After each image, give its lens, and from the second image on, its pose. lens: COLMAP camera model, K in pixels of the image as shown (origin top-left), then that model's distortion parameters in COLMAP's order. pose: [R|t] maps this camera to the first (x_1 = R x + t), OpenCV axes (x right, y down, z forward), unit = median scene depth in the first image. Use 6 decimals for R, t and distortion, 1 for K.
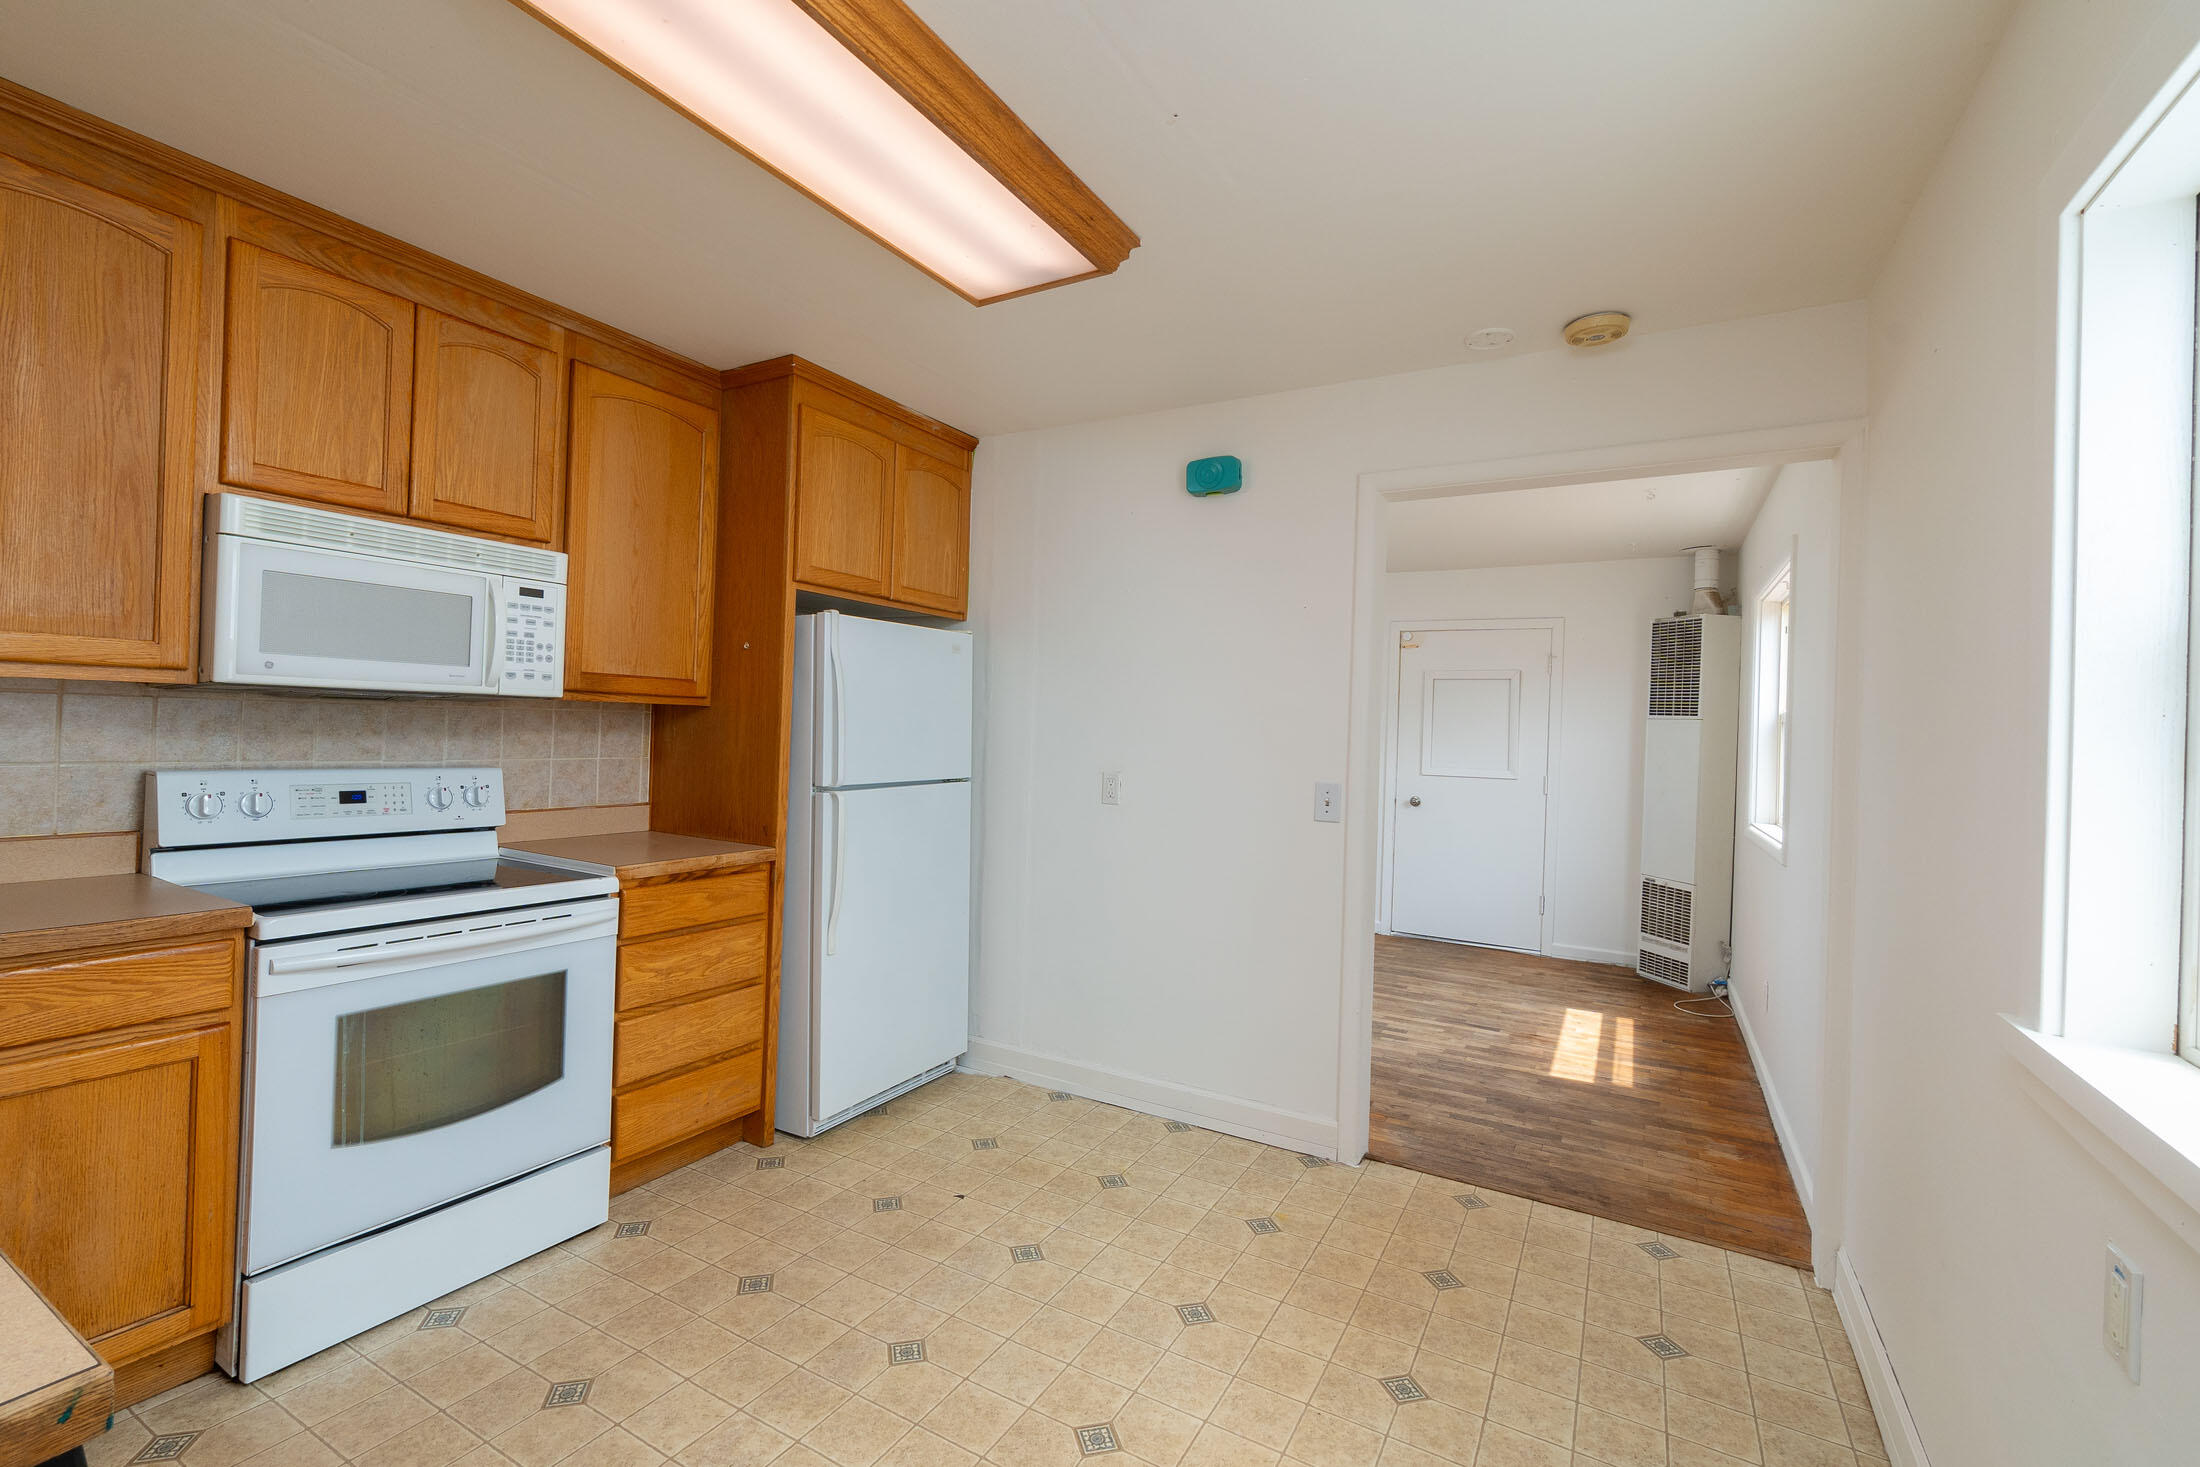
lens RADIAL K [[971.4, 0, 1056.2], [0, 971.4, 723.7], [0, 0, 1]] dist [-0.003401, 0.000920]
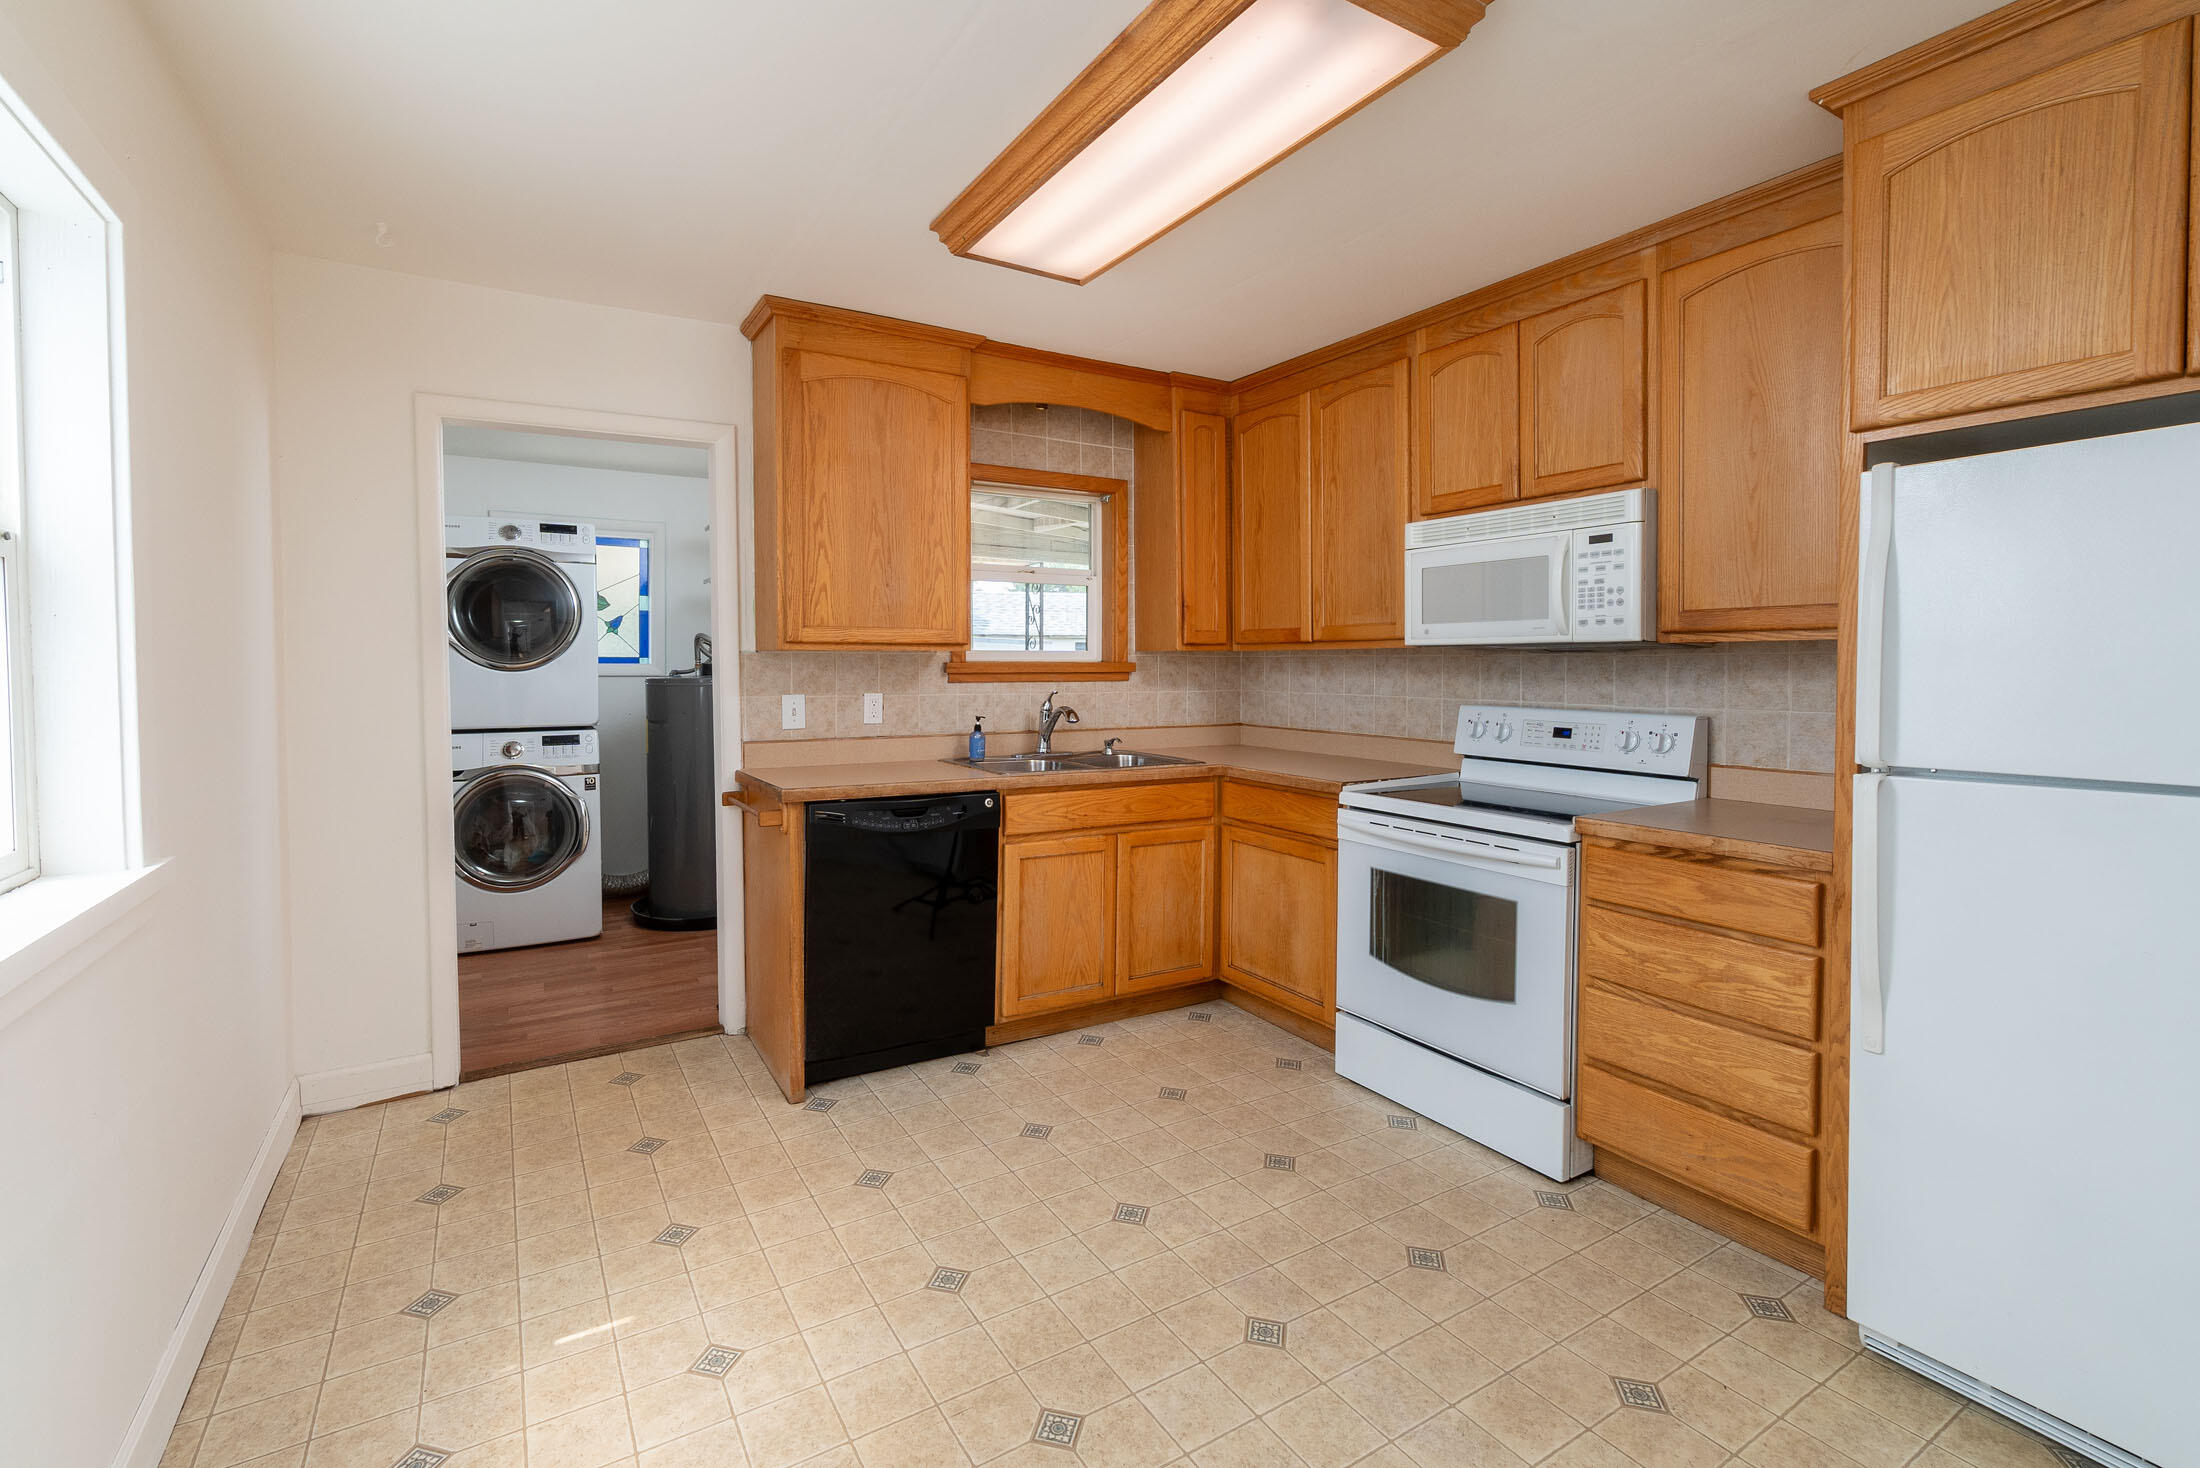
lens RADIAL K [[932.7, 0, 1091.8], [0, 932.7, 681.2], [0, 0, 1]] dist [0.002803, 0.000548]
pose [[-0.435832, -0.011656, -0.899952, 0.562894], [-0.006794, 0.999930, -0.009661, 0.025845], [0.900002, 0.001903, -0.435881, 0.951516]]
